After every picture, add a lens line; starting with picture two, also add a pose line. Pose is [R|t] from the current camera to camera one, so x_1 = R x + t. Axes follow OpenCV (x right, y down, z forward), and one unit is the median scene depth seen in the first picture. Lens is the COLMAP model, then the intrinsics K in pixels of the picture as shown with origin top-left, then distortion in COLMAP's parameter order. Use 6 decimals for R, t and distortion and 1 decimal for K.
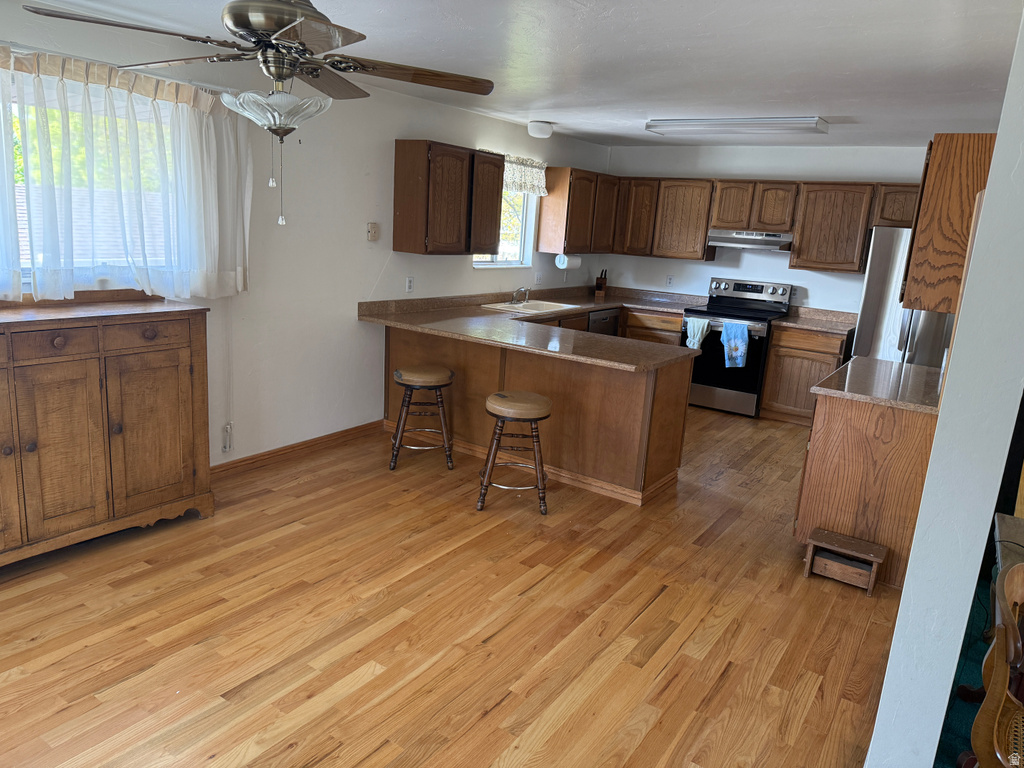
lens RADIAL K [[729.7, 0, 512.0], [0, 729.7, 384.0], [0, 0, 1]] dist [0.006721, -0.003649]
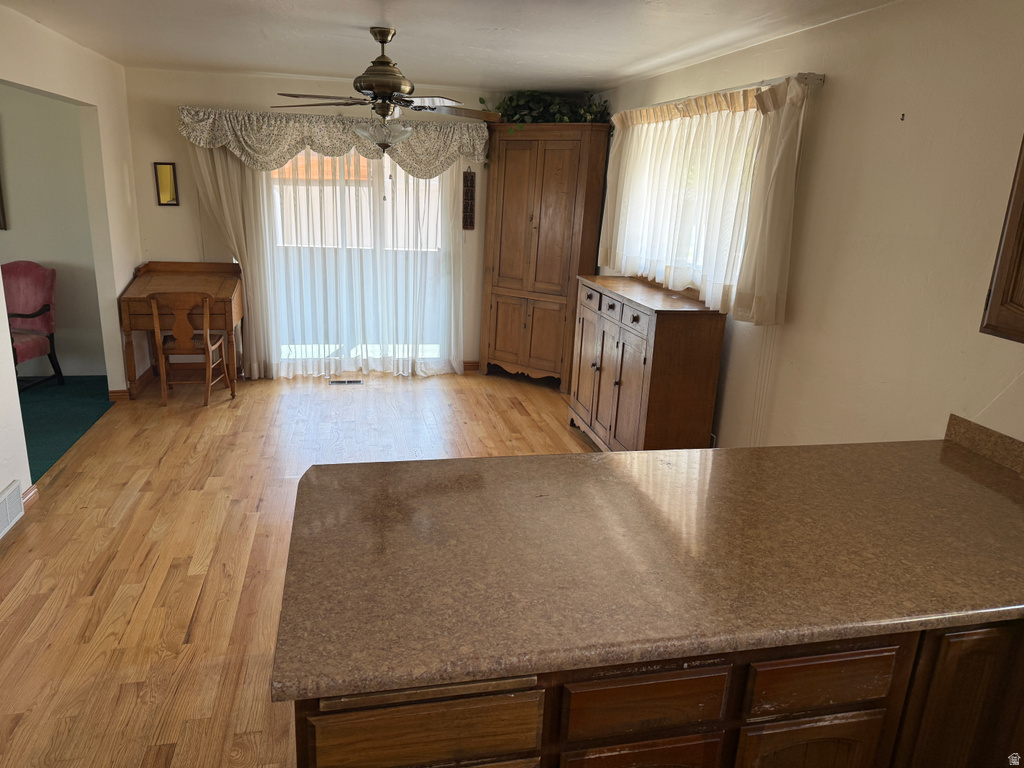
lens RADIAL K [[729.7, 0, 512.0], [0, 729.7, 384.0], [0, 0, 1]] dist [0.006721, -0.003649]
pose [[-0.679604, 0.104485, -0.726100, 0.564091], [-0.249100, 0.898122, 0.362388, -0.380992], [0.689991, 0.427152, -0.584341, 1.732676]]
